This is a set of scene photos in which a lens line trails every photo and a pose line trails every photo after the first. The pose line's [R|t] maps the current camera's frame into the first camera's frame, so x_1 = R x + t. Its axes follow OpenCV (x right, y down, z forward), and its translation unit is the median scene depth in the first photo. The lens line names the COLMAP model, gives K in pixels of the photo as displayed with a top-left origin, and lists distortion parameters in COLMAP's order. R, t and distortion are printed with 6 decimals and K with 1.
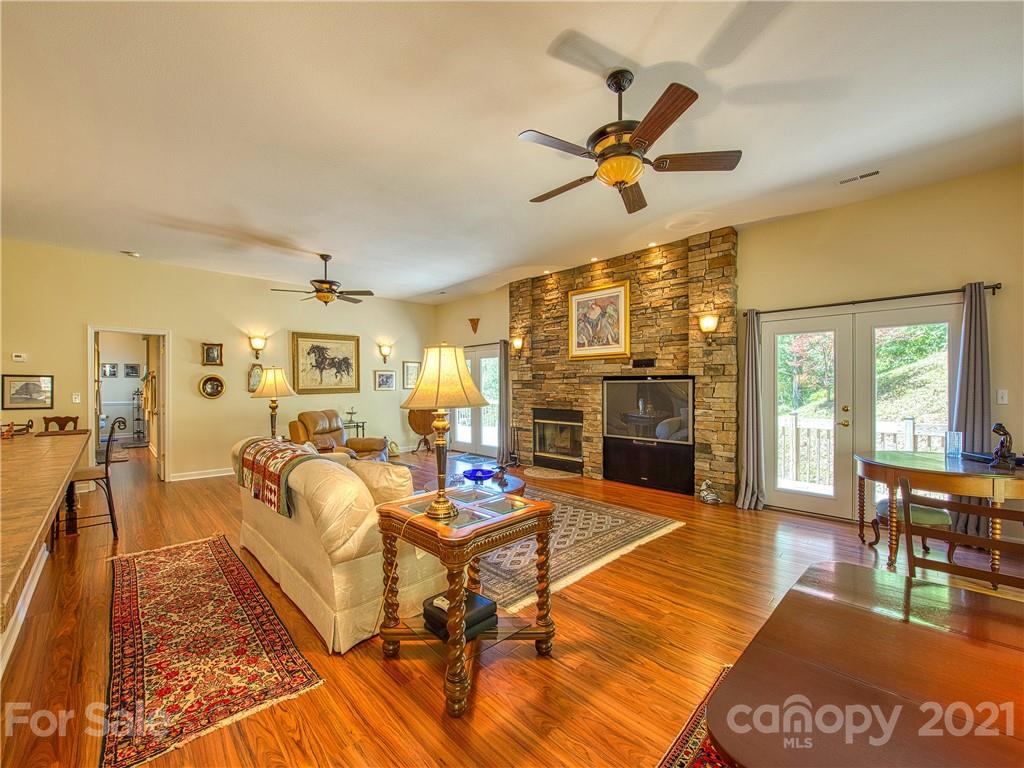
lens RADIAL K [[411.6, 0, 510.7], [0, 411.6, 387.3], [0, 0, 1]] dist [-0.017970, -0.001926]
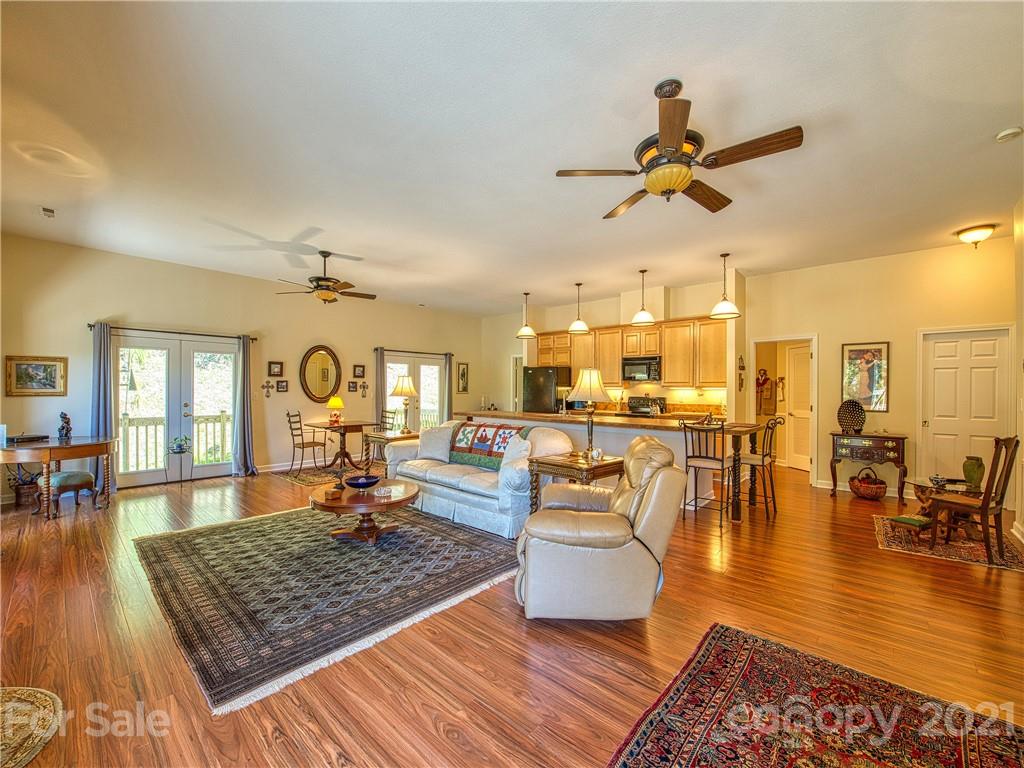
lens RADIAL K [[411.6, 0, 517.3], [0, 411.6, 394.5], [0, 0, 1]] dist [-0.017970, -0.001926]
pose [[-0.997165, 0.001013, -0.075235, -0.267906], [-0.000072, 0.999896, 0.014429, -0.003602], [0.075241, 0.014393, -0.997061, 1.470823]]
